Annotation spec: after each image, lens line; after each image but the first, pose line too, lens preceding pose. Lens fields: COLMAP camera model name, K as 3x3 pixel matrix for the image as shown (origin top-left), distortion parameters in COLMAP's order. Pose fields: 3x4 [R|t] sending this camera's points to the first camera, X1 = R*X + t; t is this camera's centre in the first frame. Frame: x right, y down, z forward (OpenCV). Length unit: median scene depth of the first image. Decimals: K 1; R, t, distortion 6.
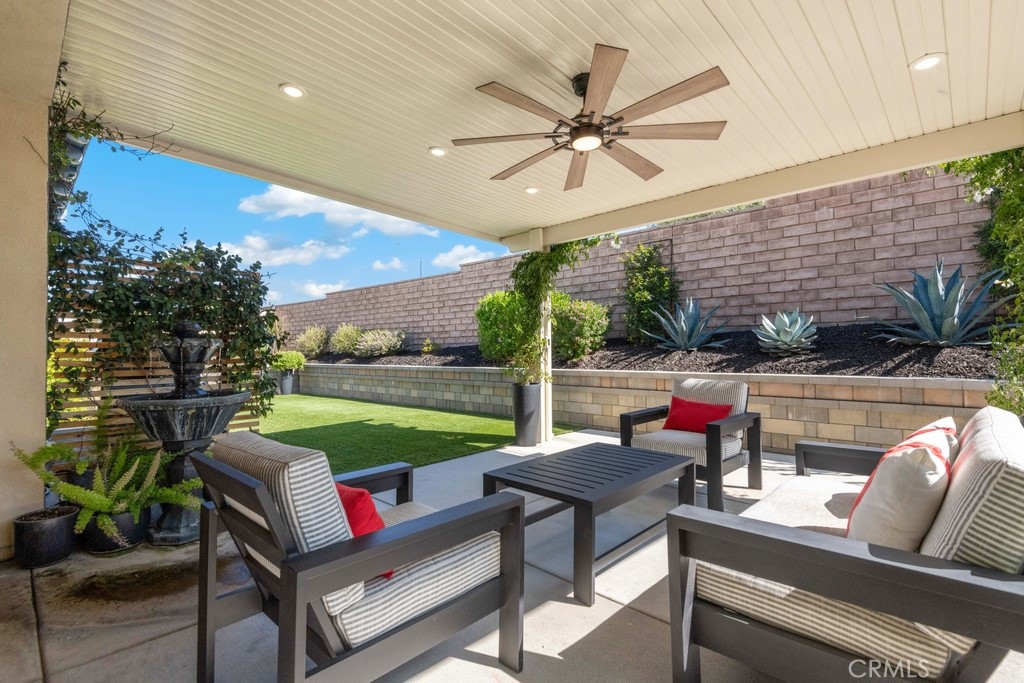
lens RADIAL K [[479.5, 0, 513.0], [0, 479.5, 338.6], [0, 0, 1]] dist [-0.026516, -0.009748]
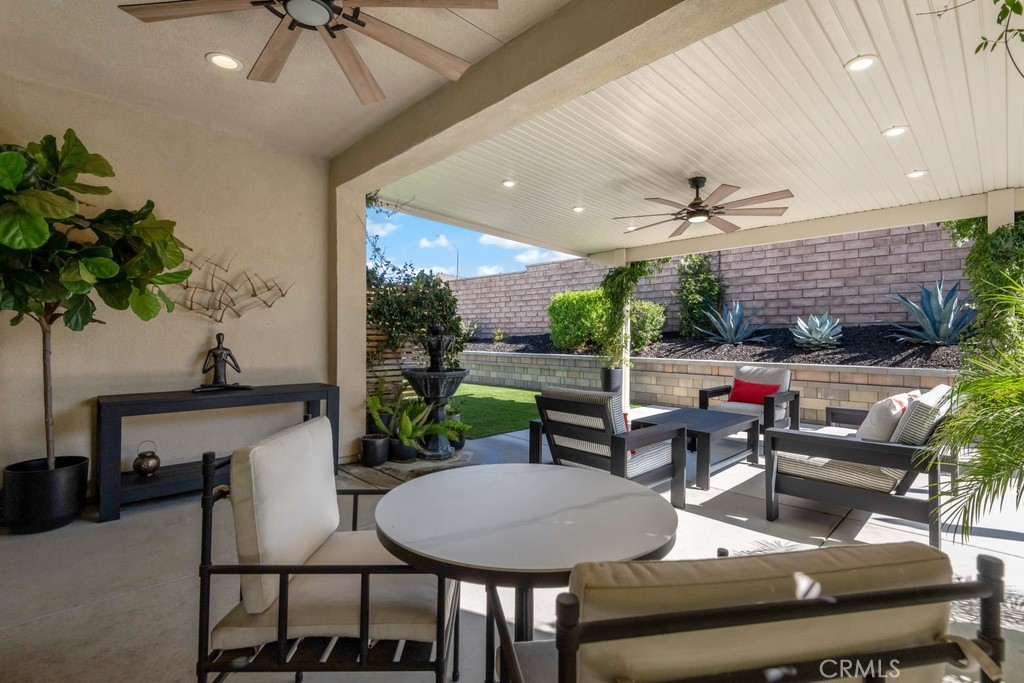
lens RADIAL K [[479.5, 0, 498.2], [0, 479.5, 332.8], [0, 0, 1]] dist [-0.026516, -0.009748]
pose [[0.998072, 0.013003, -0.060684, -0.189546], [-0.011887, 0.999754, 0.018724, -0.021295], [0.060913, -0.017967, 0.997981, -0.299324]]
